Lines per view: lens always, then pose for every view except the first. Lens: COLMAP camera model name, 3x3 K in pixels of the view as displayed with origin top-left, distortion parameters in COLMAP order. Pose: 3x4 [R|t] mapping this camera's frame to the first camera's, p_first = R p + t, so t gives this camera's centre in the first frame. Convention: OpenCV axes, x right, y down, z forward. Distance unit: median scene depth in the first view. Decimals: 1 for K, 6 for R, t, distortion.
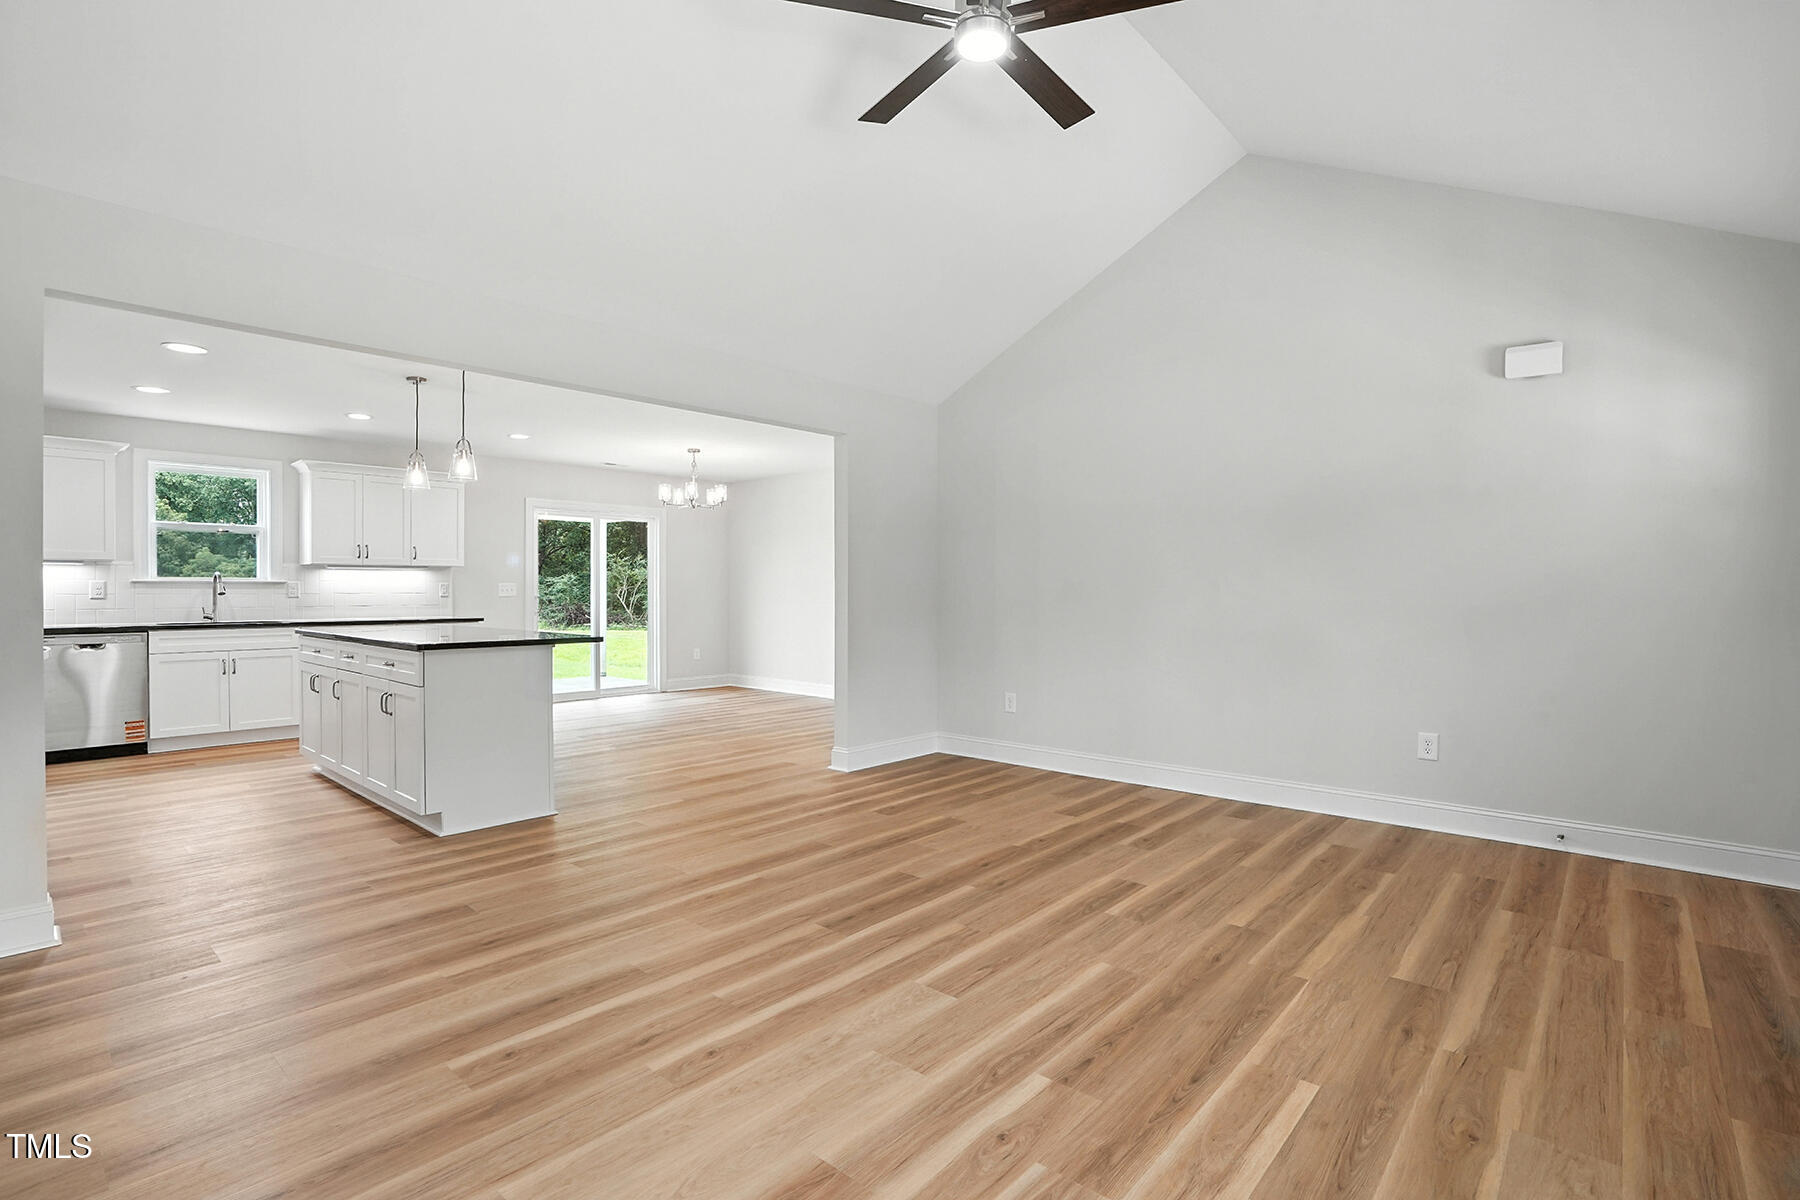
lens RADIAL K [[840.1, 0, 892.8], [0, 840.1, 595.4], [0, 0, 1]] dist [-0.041205, 0.004200]
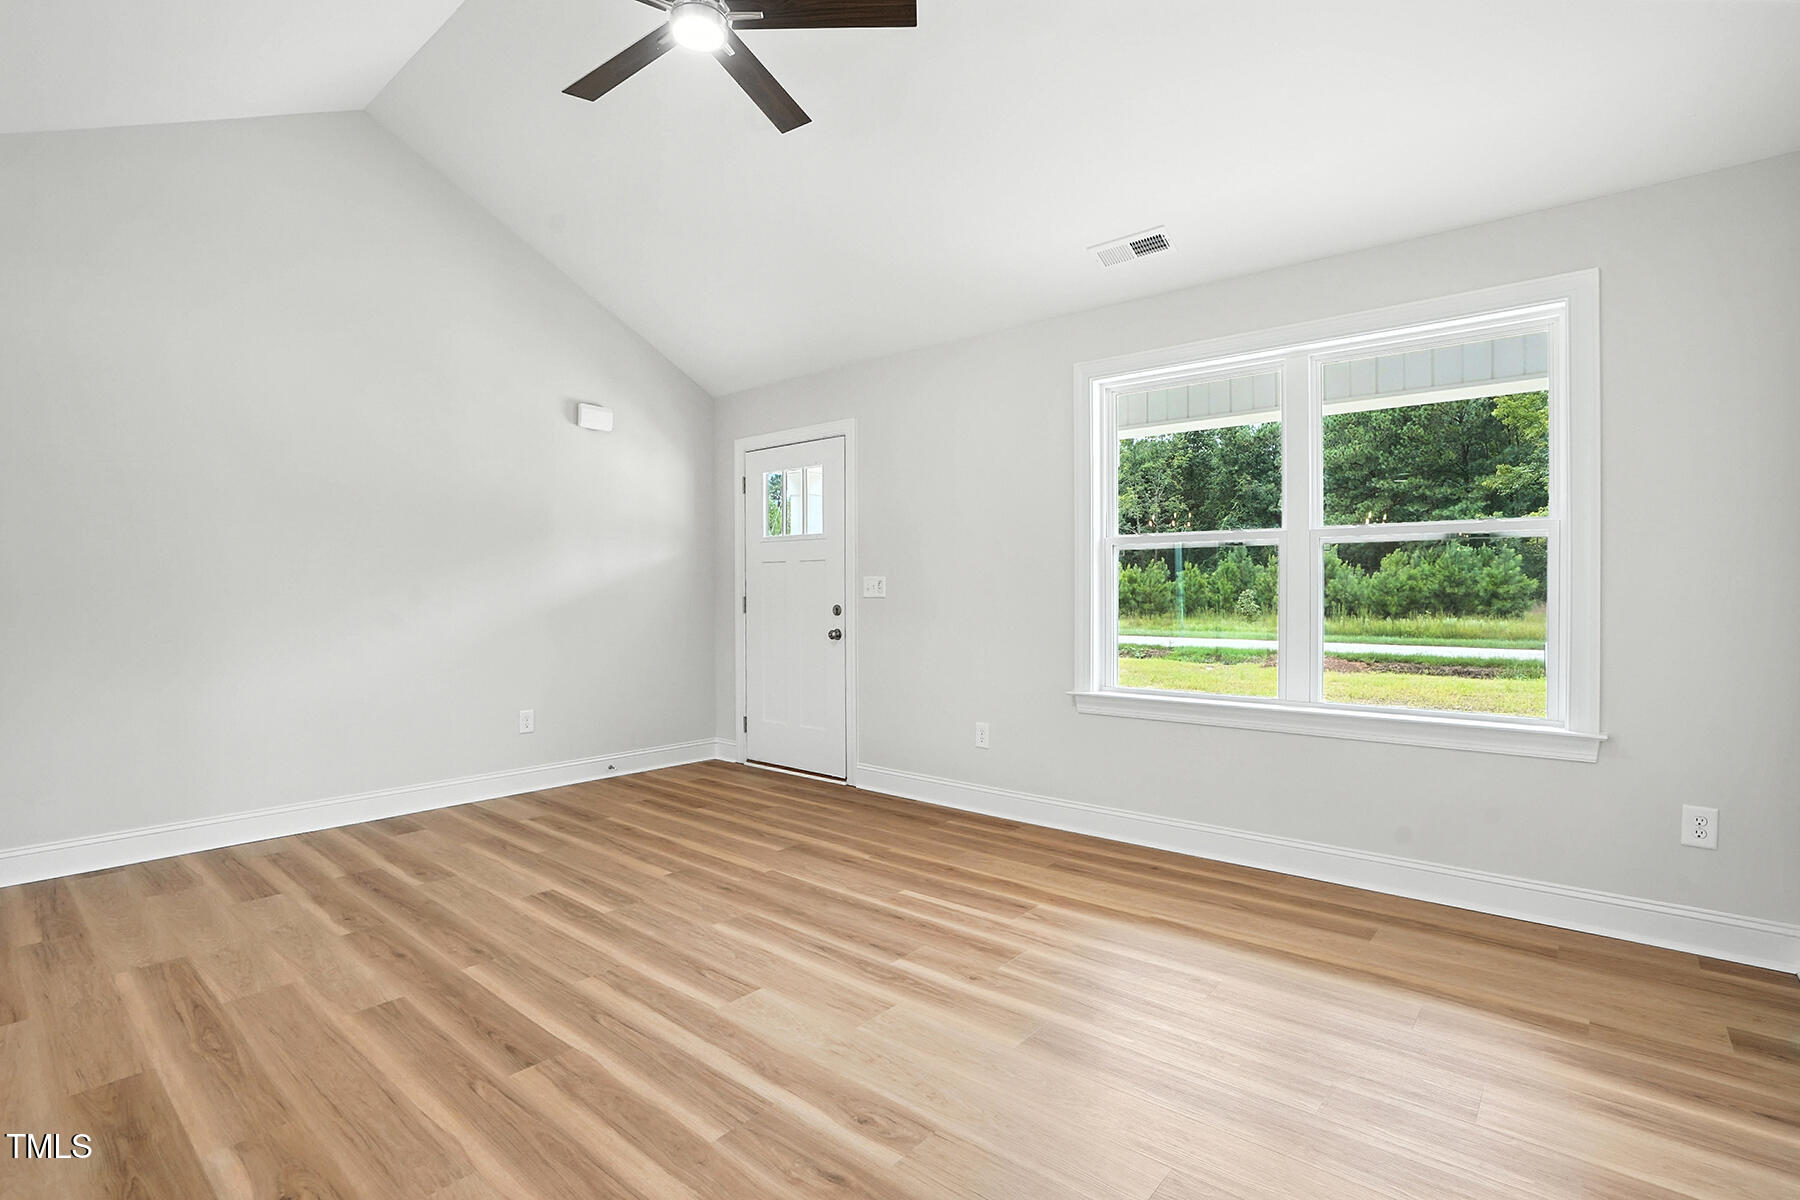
lens RADIAL K [[847.2, 0, 892.1], [0, 847.2, 587.1], [0, 0, 1]] dist [-0.037316, 0.006730]
pose [[-0.020485, 0.005868, 0.999773, -0.775828], [0.004127, 0.999975, -0.005784, 0.000955], [-0.999782, 0.004007, -0.020508, 0.699579]]
